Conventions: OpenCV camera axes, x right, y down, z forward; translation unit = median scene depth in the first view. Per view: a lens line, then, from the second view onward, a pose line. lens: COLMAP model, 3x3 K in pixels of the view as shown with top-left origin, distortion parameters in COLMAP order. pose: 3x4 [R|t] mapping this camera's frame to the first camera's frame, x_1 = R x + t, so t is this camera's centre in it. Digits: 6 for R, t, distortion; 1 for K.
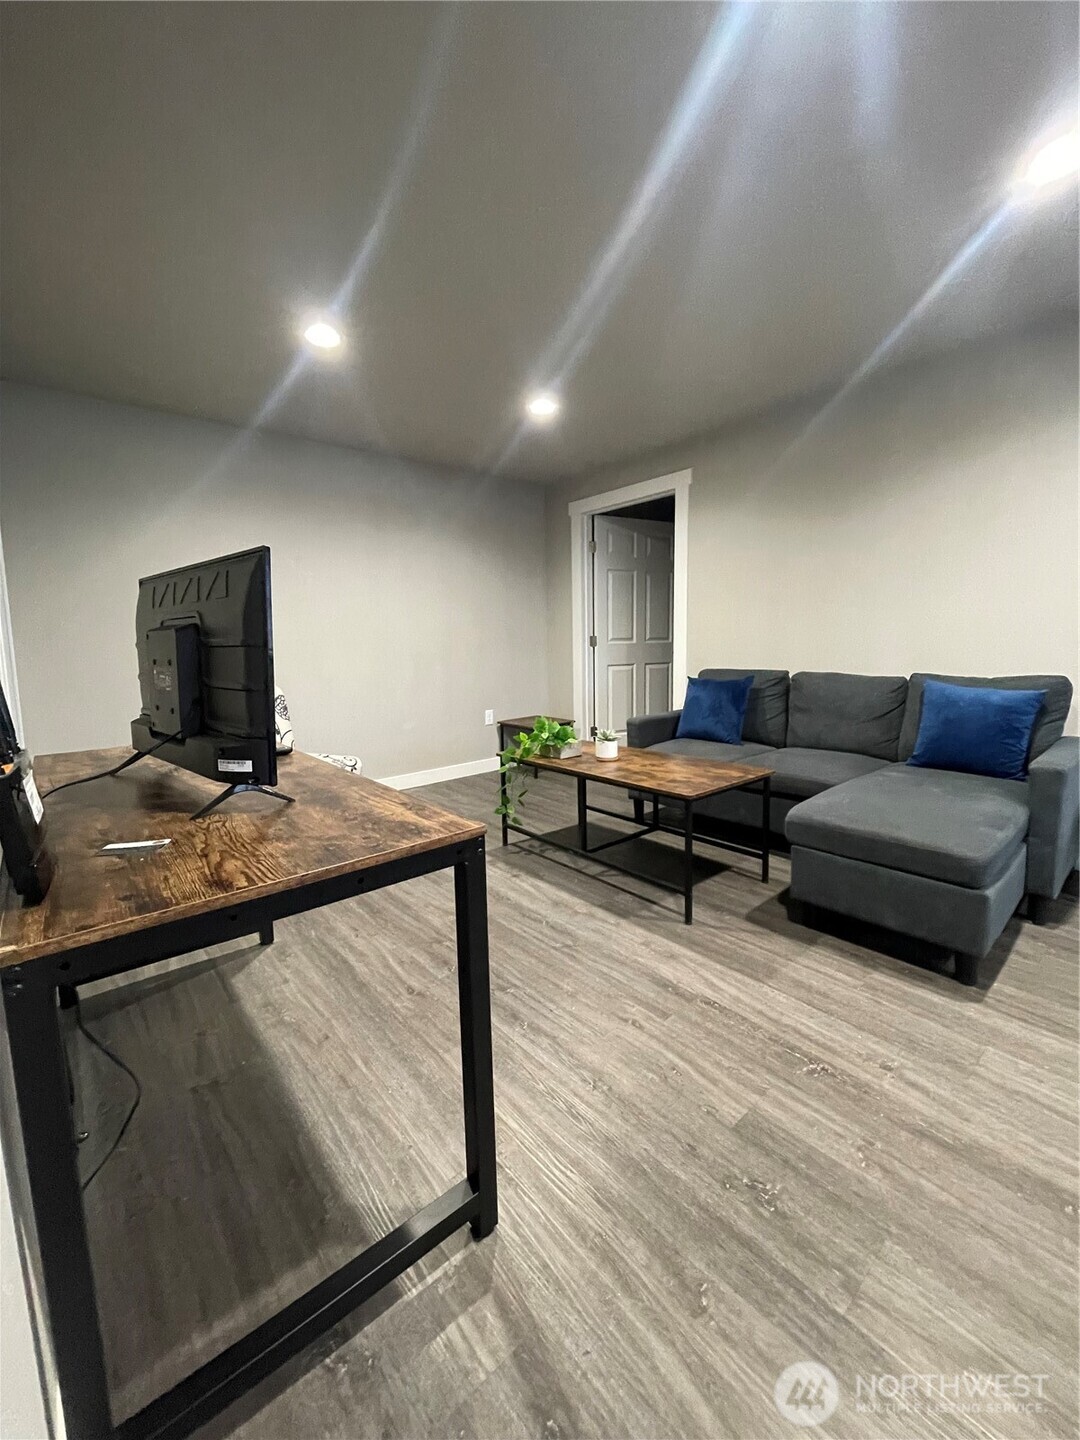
lens RADIAL K [[576.1, 0, 540.6], [0, 576.1, 710.3], [0, 0, 1]] dist [-0.000755, 0.000059]
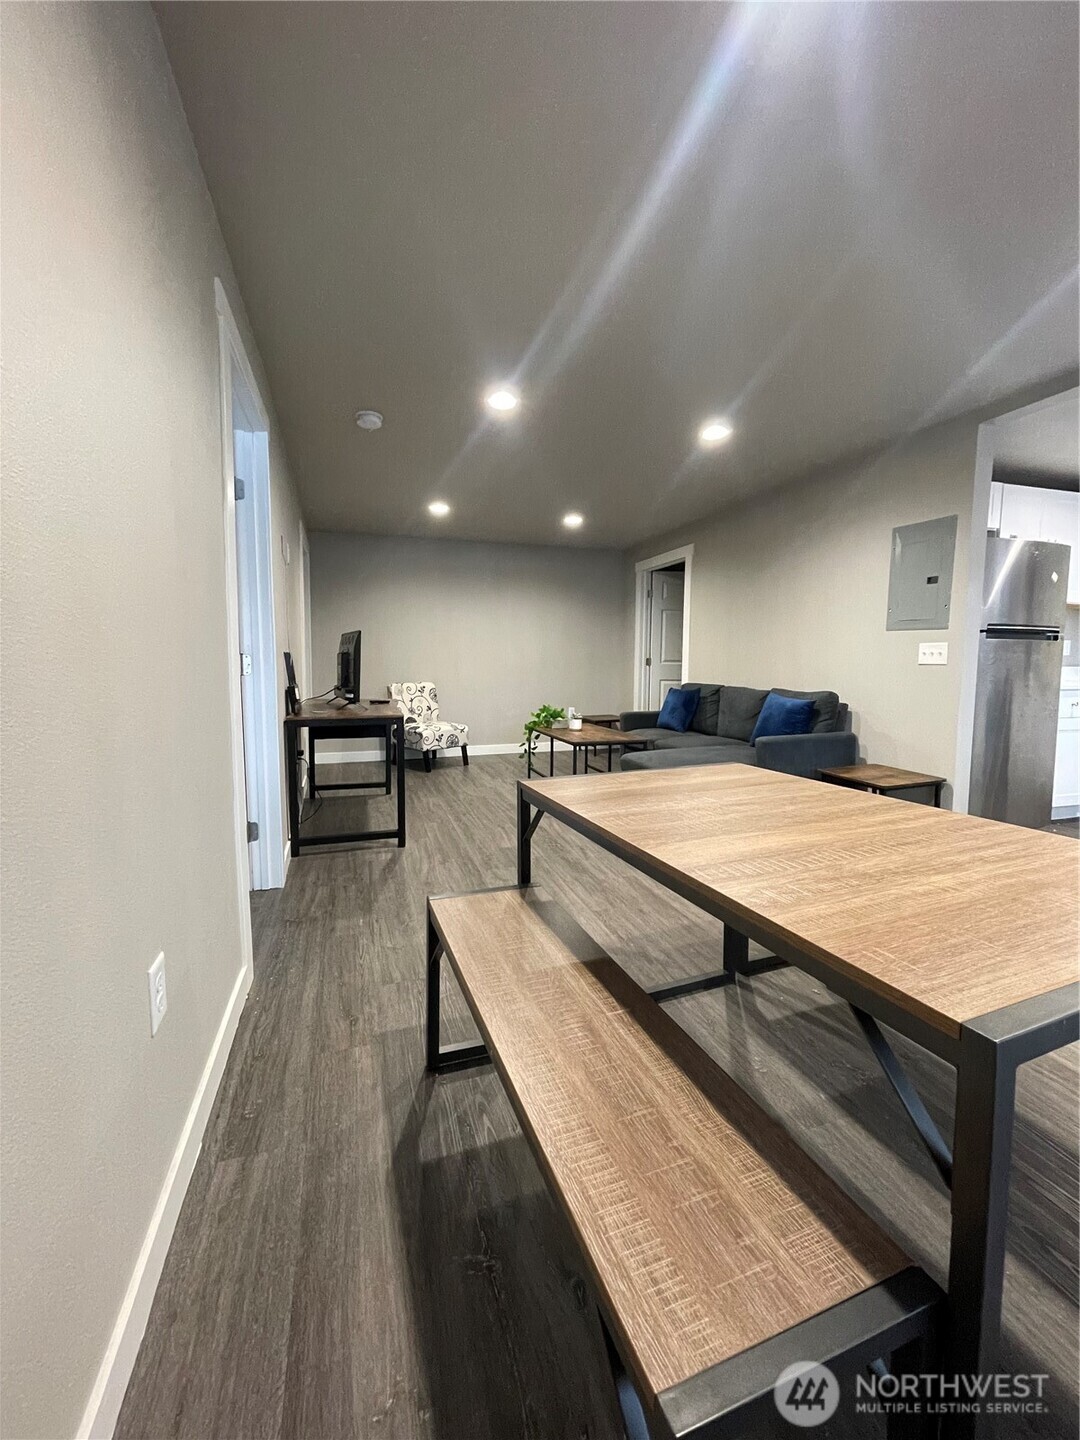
lens RADIAL K [[576.1, 0, 540.6], [0, 576.1, 710.3], [0, 0, 1]] dist [-0.000755, 0.000059]
pose [[0.925427, 0.061828, -0.373847, 0.537613], [-0.073259, 0.997178, -0.016430, 0.051257], [0.371776, 0.042592, 0.927345, -0.512113]]
